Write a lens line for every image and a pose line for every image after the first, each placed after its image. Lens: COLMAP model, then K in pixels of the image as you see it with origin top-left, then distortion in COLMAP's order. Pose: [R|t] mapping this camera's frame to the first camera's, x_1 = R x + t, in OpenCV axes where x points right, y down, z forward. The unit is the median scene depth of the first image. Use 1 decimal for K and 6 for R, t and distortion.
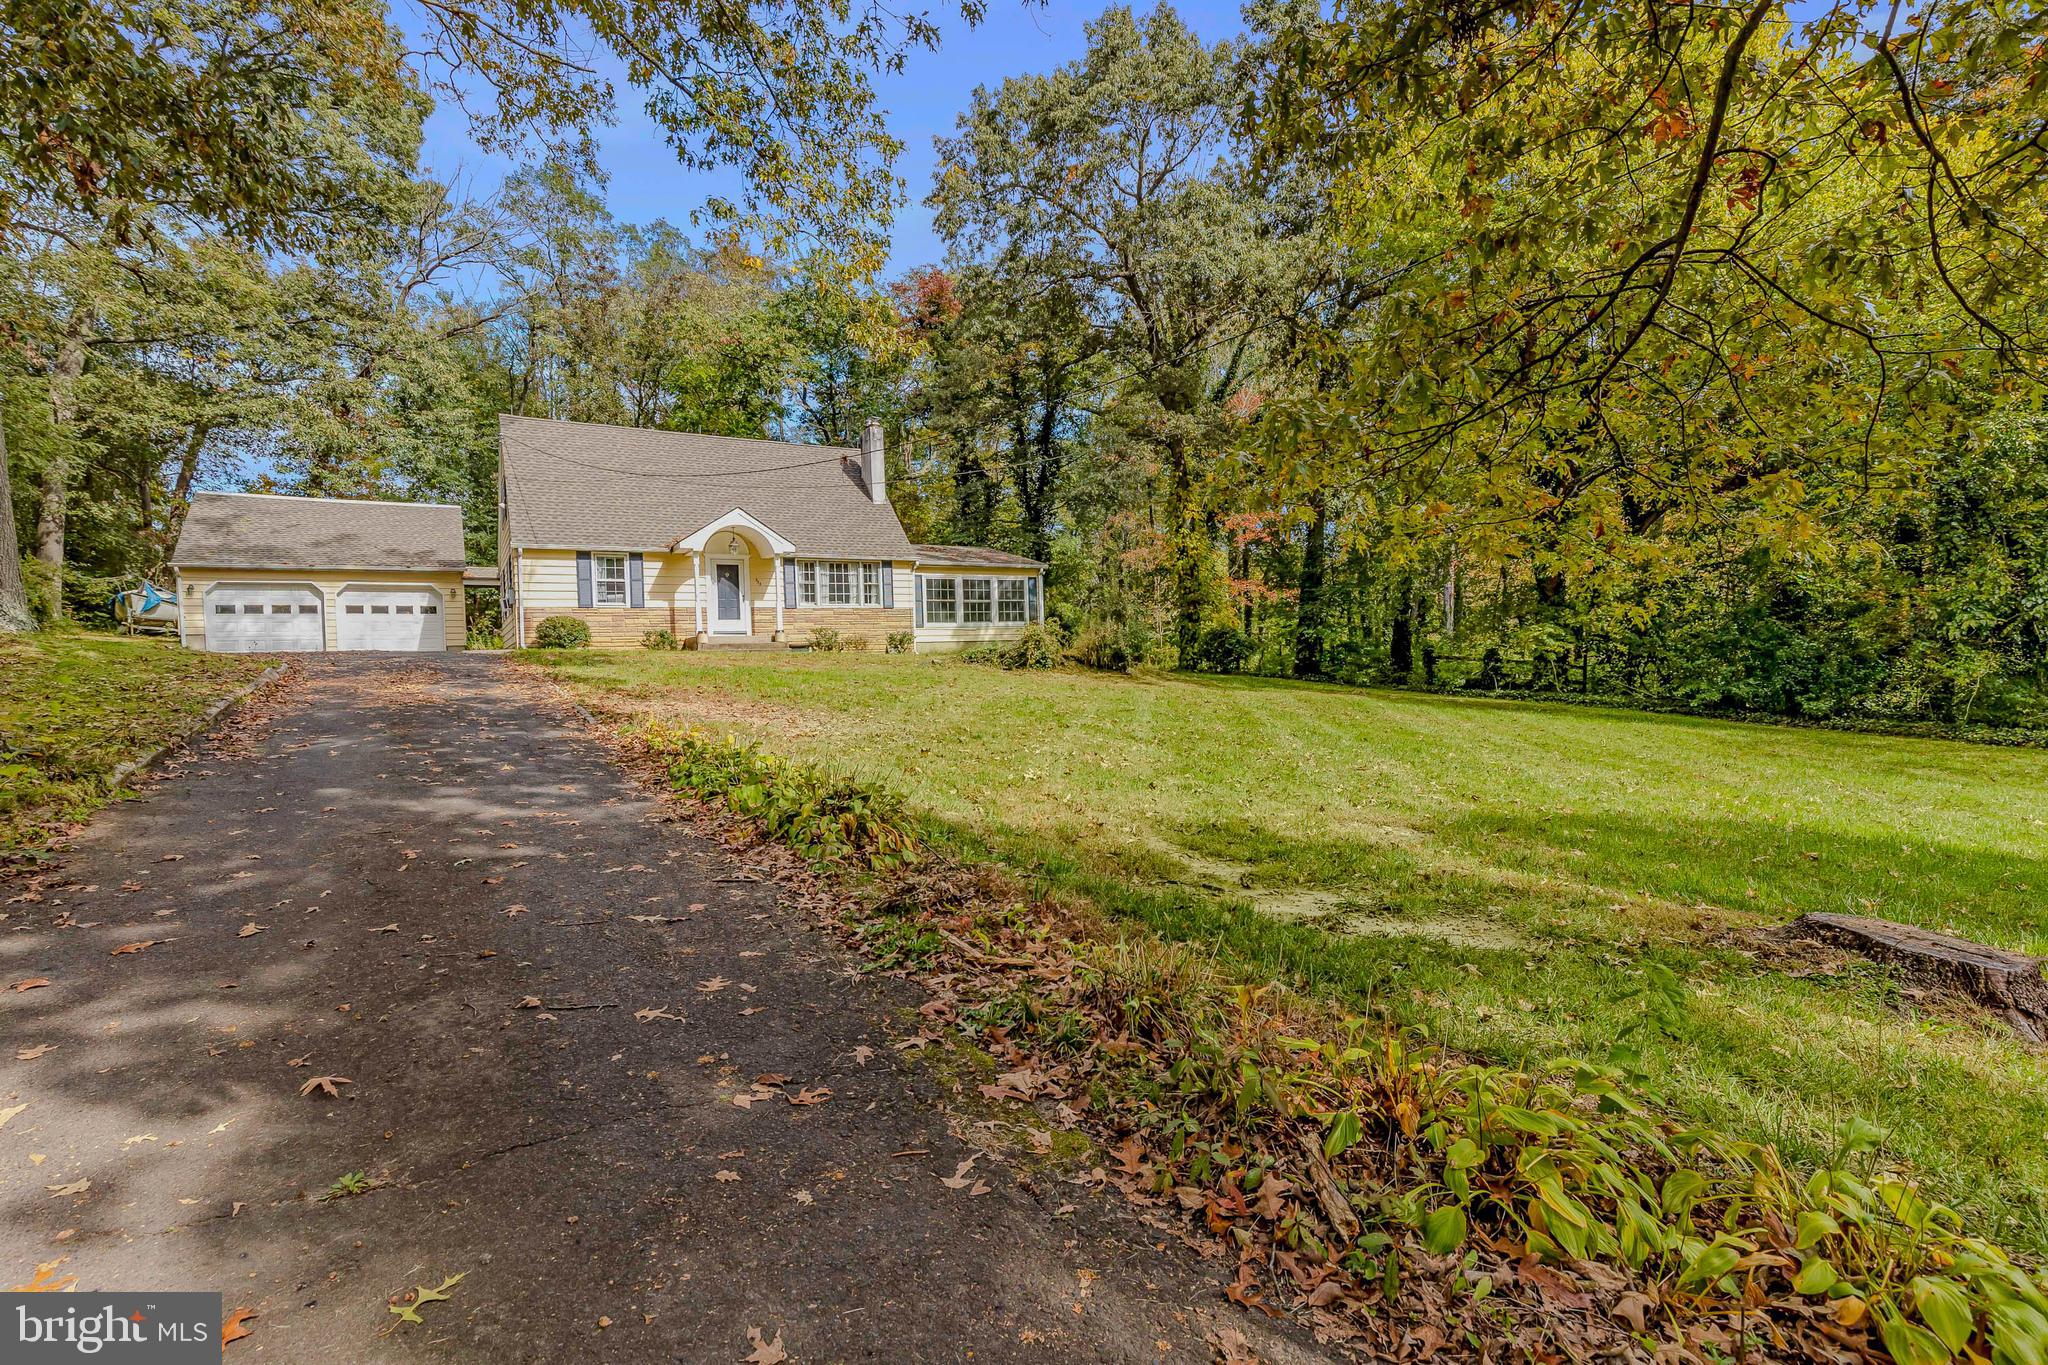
lens RADIAL K [[927.2, 0, 1027.9], [0, 927.2, 676.1], [0, 0, 1]] dist [0.012778, -0.001871]
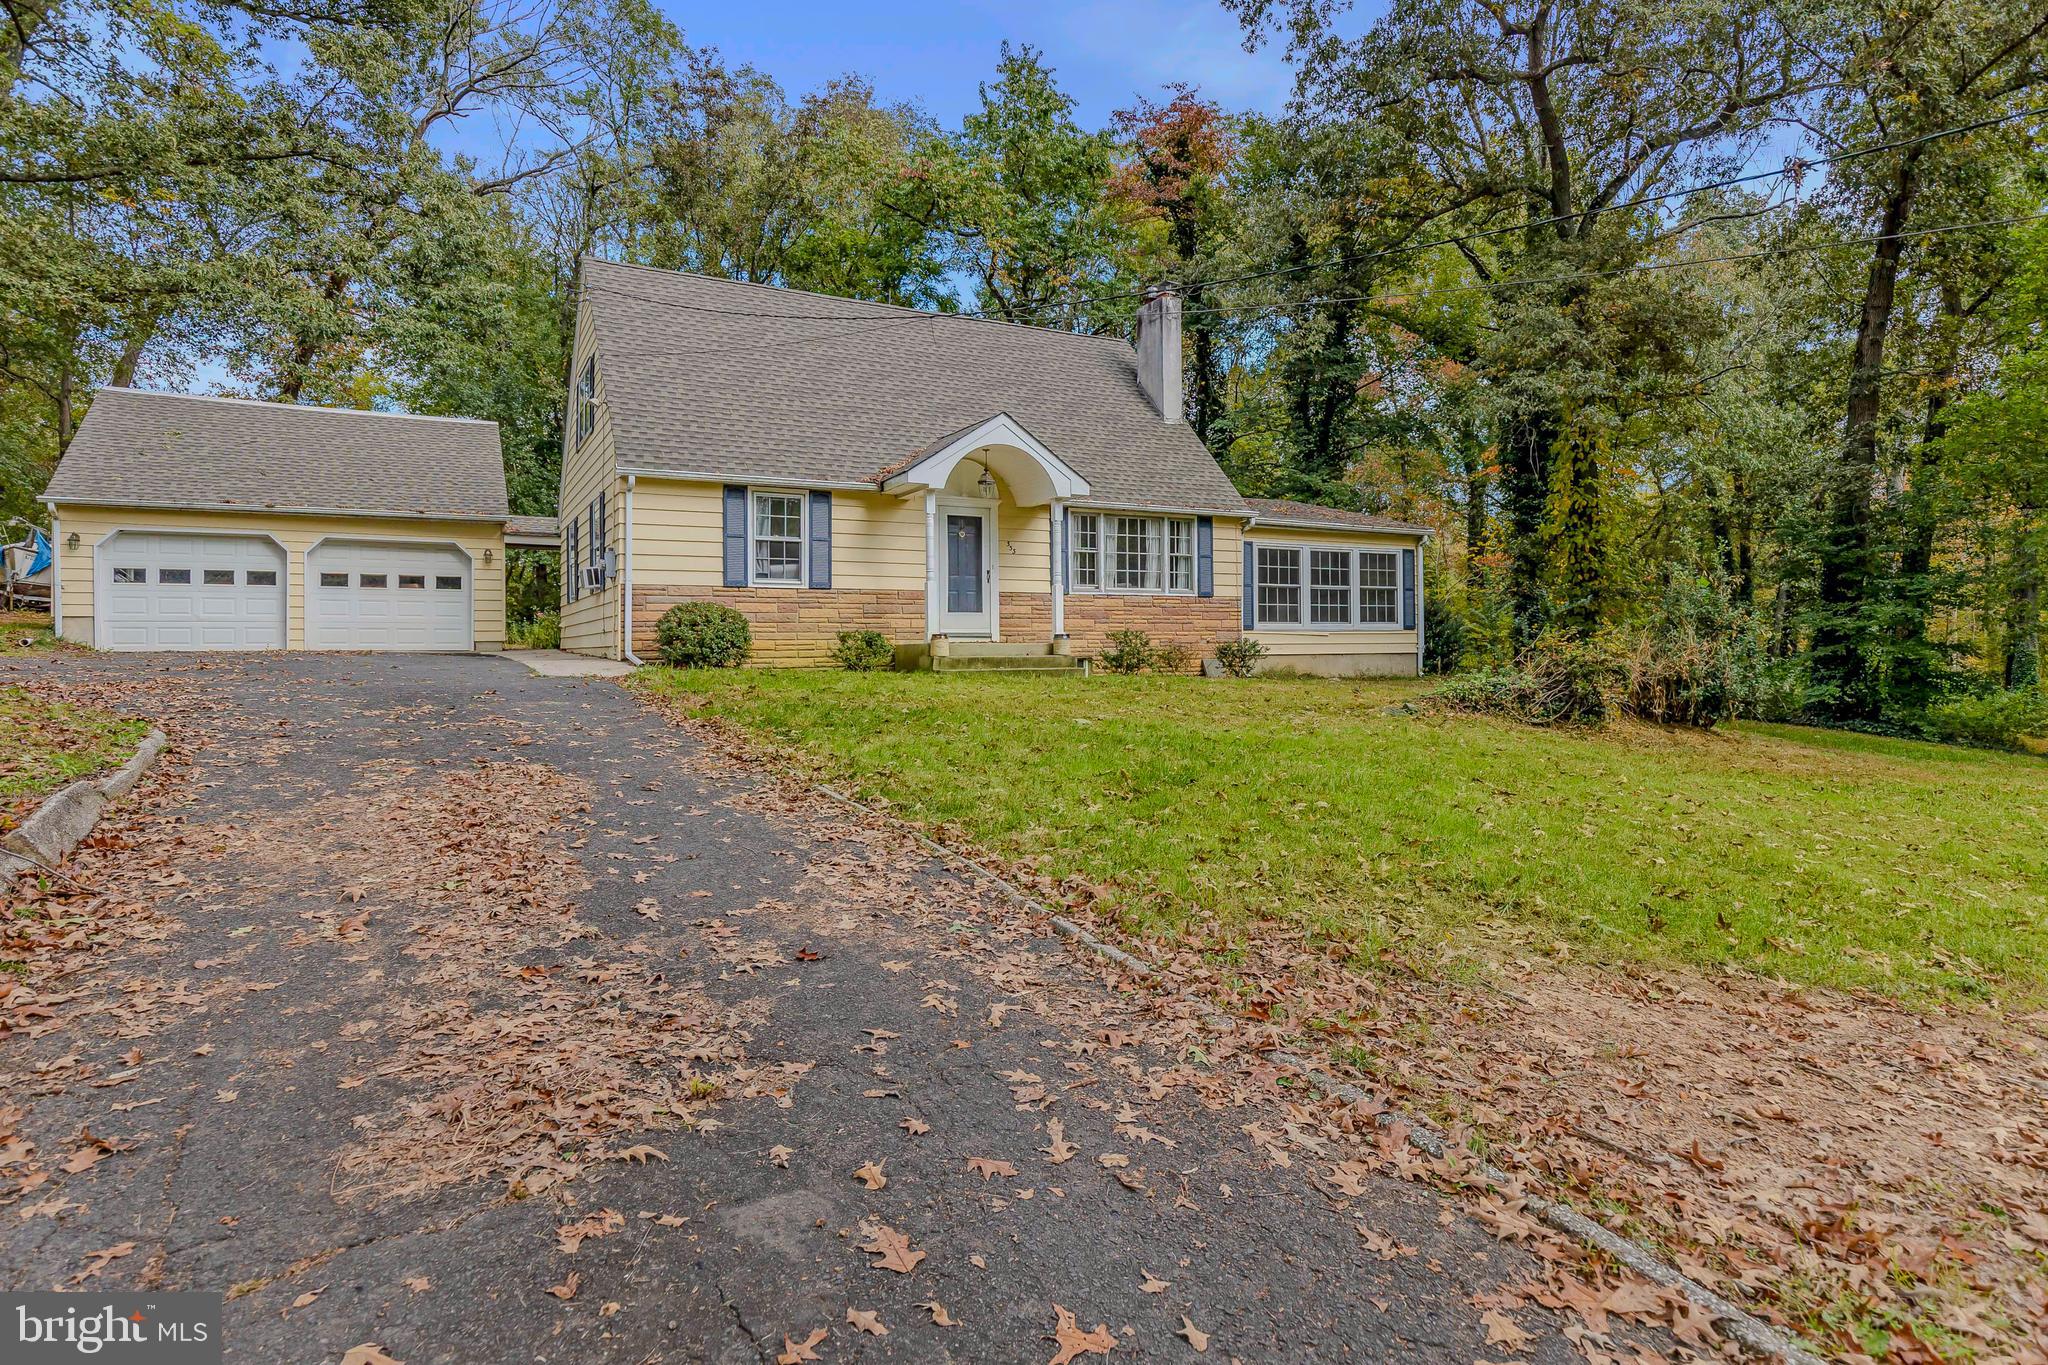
lens RADIAL K [[1097.8, 0, 1037.2], [0, 1097.8, 638.8], [0, 0, 1]] dist [-0.001815, 0.002716]
pose [[0.998481, 0.025367, -0.048916, -0.229057], [-0.026656, 0.999309, -0.025886, -0.026510], [0.048226, 0.027150, 0.998467, 0.309891]]
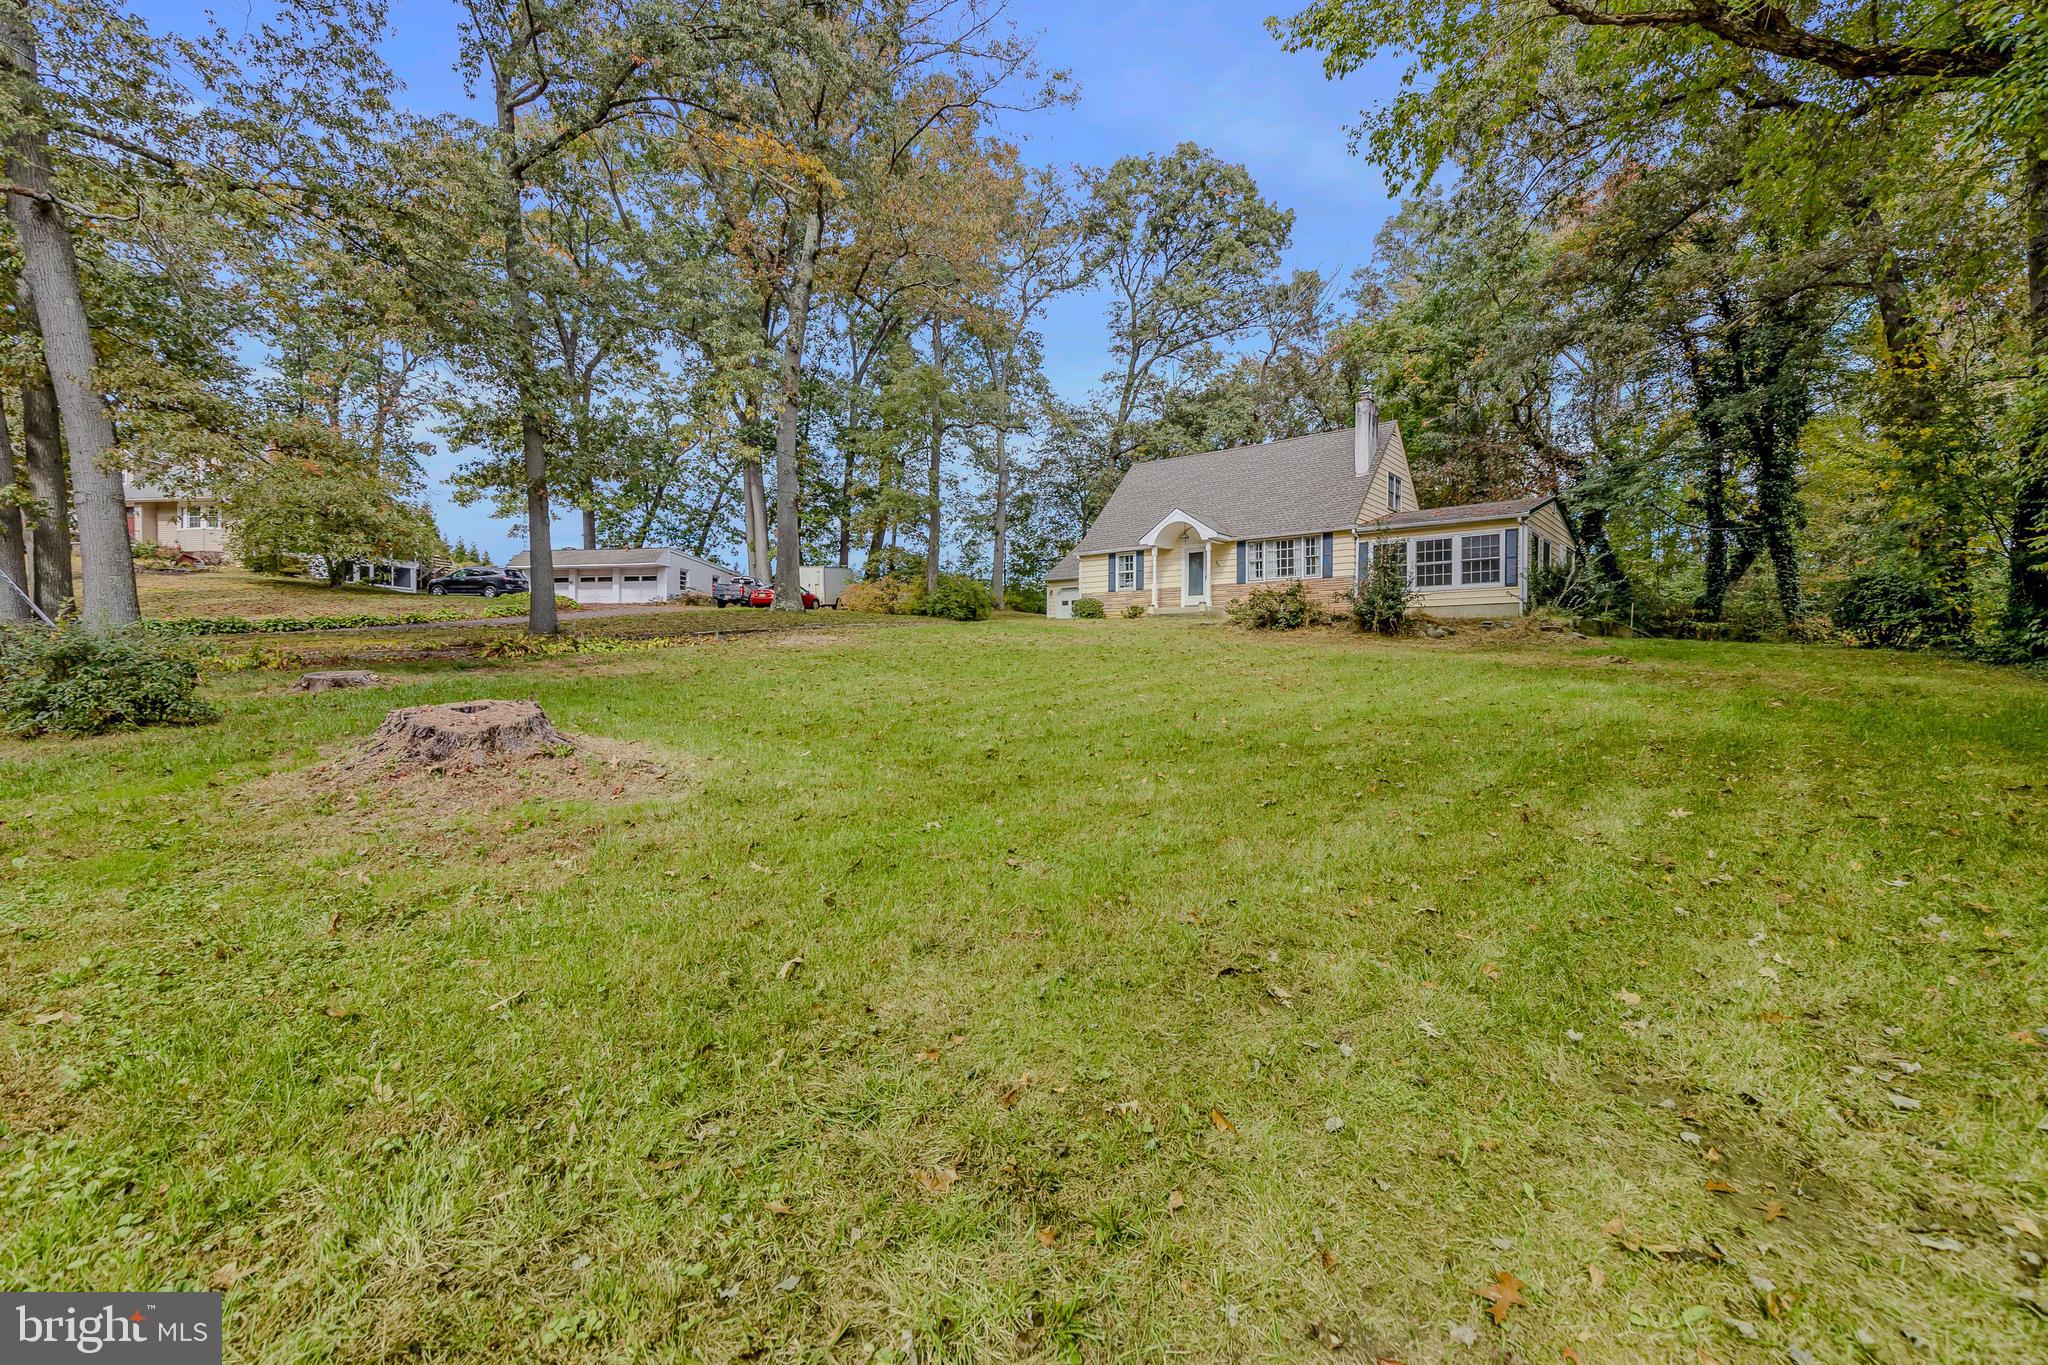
lens RADIAL K [[927.2, 0, 1035.2], [0, 927.2, 692.2], [0, 0, 1]] dist [0.012778, -0.001871]
pose [[0.333901, 0.050444, -0.941258, 0.767179], [-0.031166, 0.998612, 0.042461, 0.023937], [0.942093, 0.015158, 0.335009, 0.341212]]
